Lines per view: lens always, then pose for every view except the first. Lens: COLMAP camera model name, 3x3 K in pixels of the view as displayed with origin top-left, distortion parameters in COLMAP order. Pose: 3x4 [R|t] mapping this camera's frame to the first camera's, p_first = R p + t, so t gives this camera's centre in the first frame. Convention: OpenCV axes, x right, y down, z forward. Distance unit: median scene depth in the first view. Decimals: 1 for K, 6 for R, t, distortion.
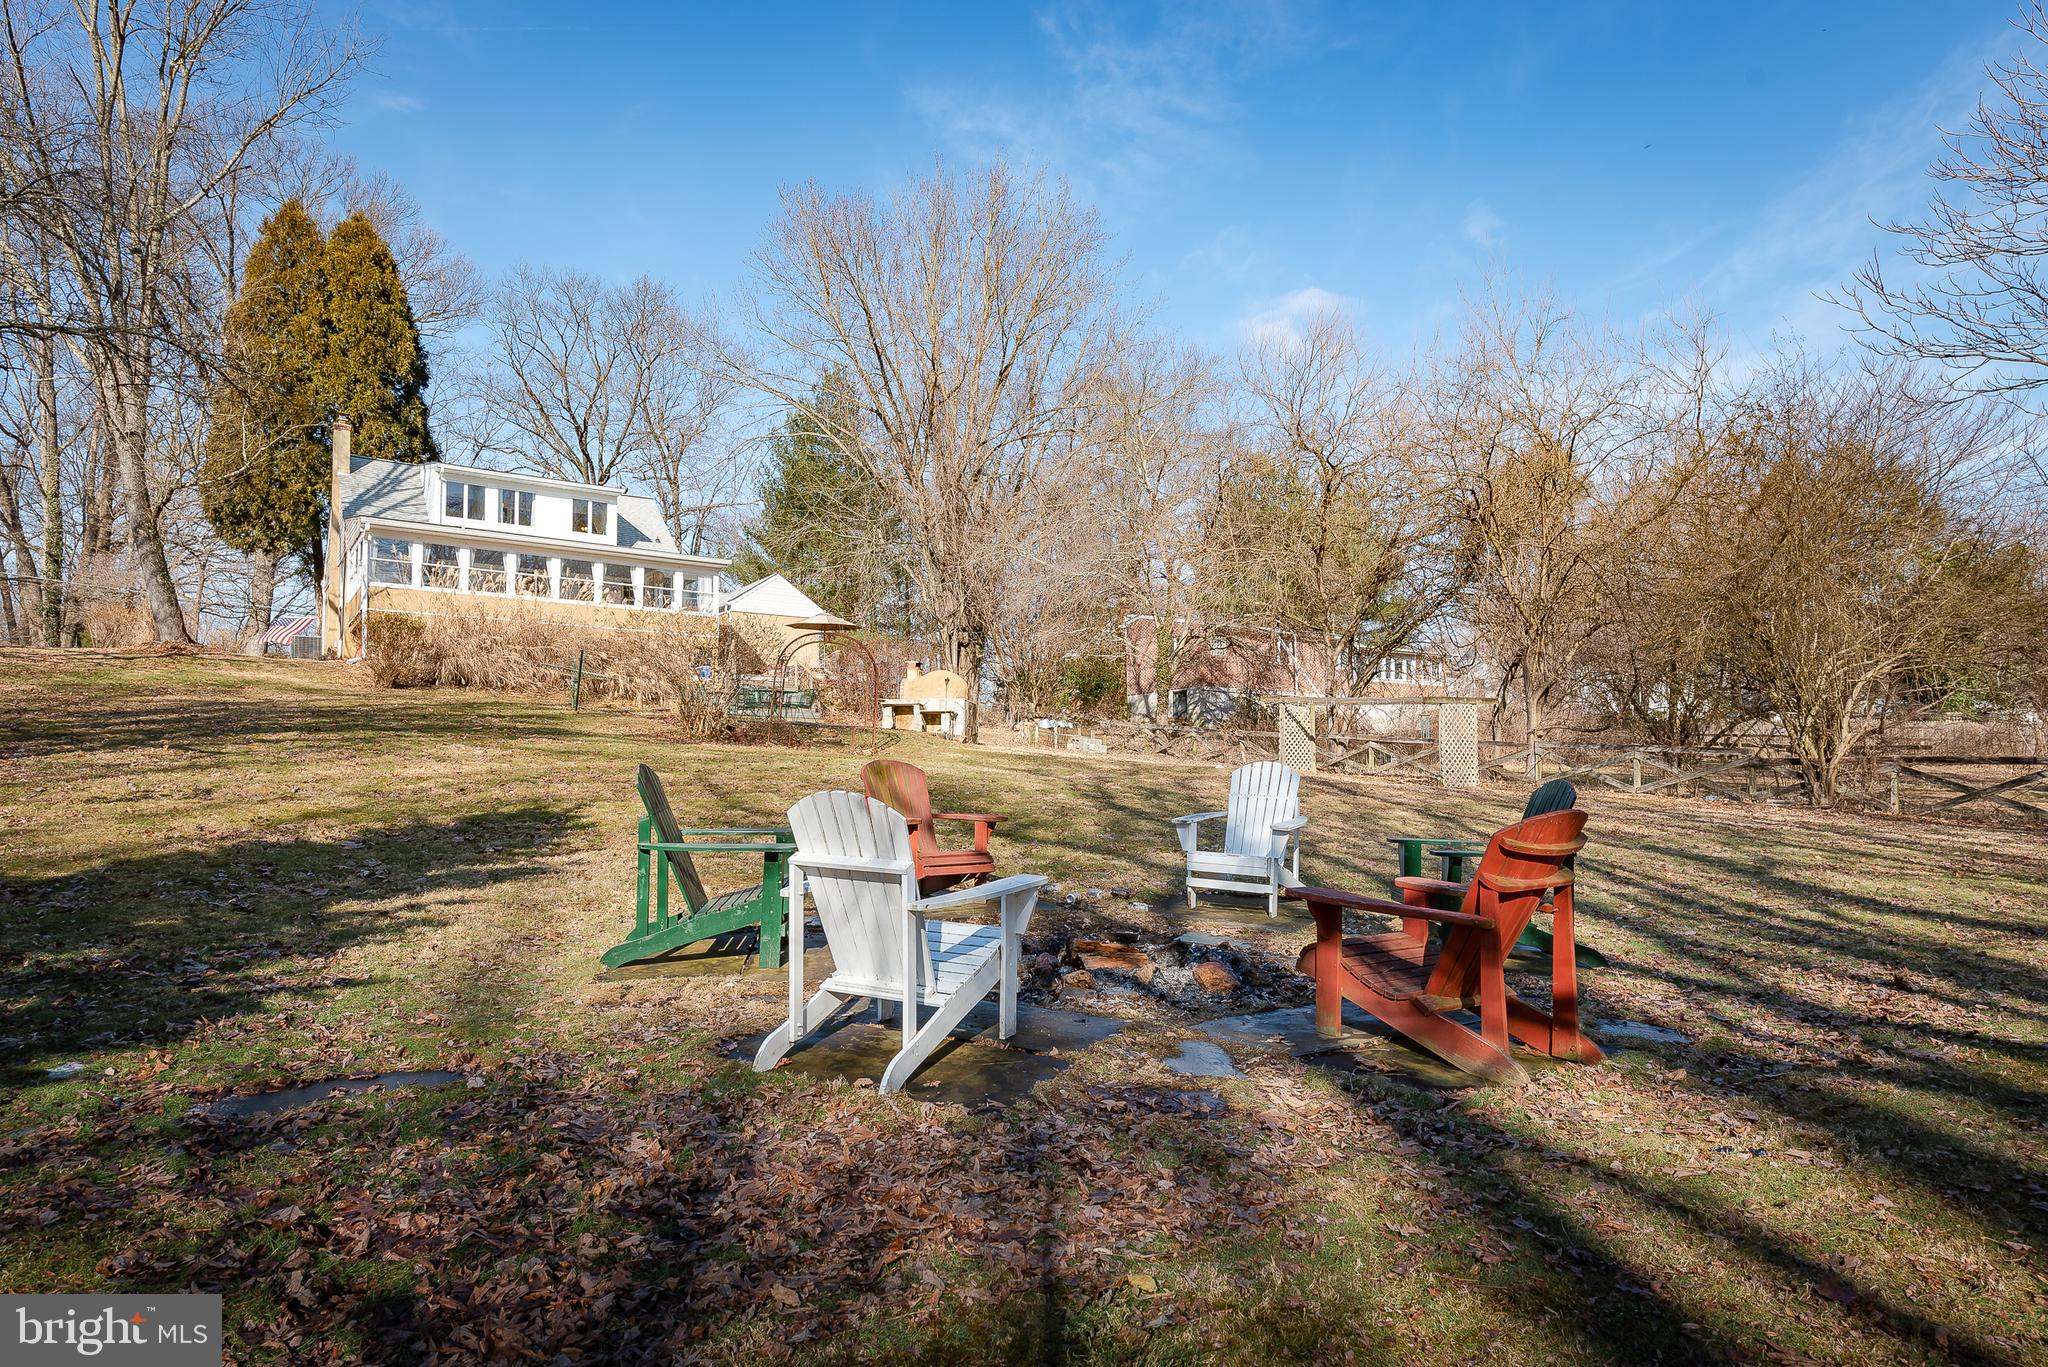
lens RADIAL K [[1159.3, 0, 1024.0], [0, 1159.3, 683.5], [0, 0, 1]] dist [0.000310, 0.000044]
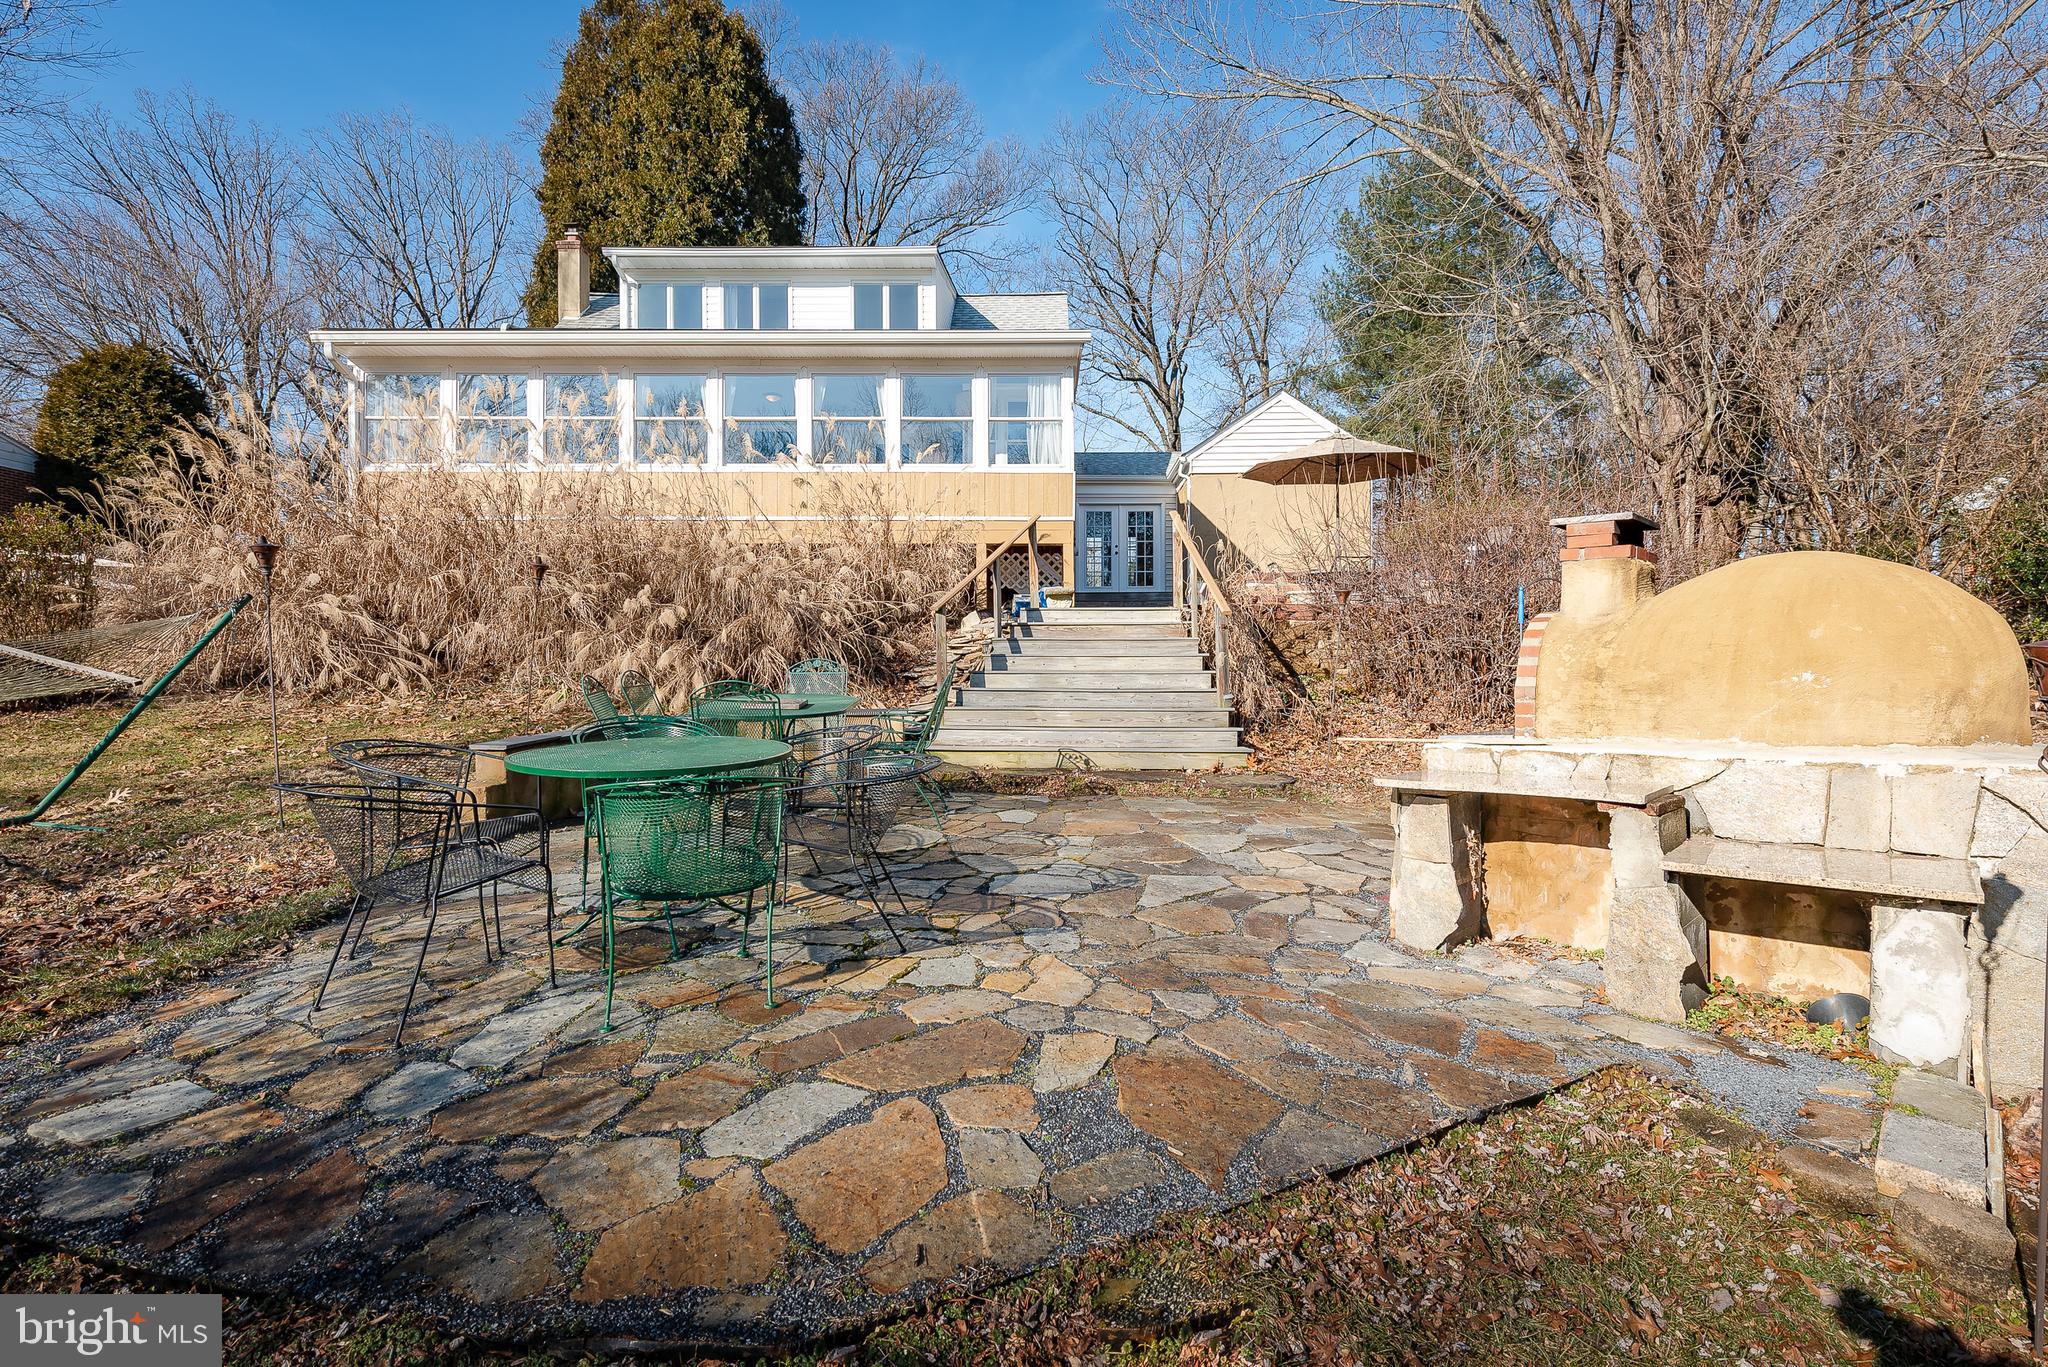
lens RADIAL K [[996.1, 0, 1024.0], [0, 996.1, 683.5], [0, 0, 1]] dist [-0.000190, 0.000325]
pose [[0.817474, -0.001897, -0.575962, -0.079902], [0.056828, 0.995381, 0.077380, -0.010023], [0.573155, -0.095987, 0.813806, 0.824423]]
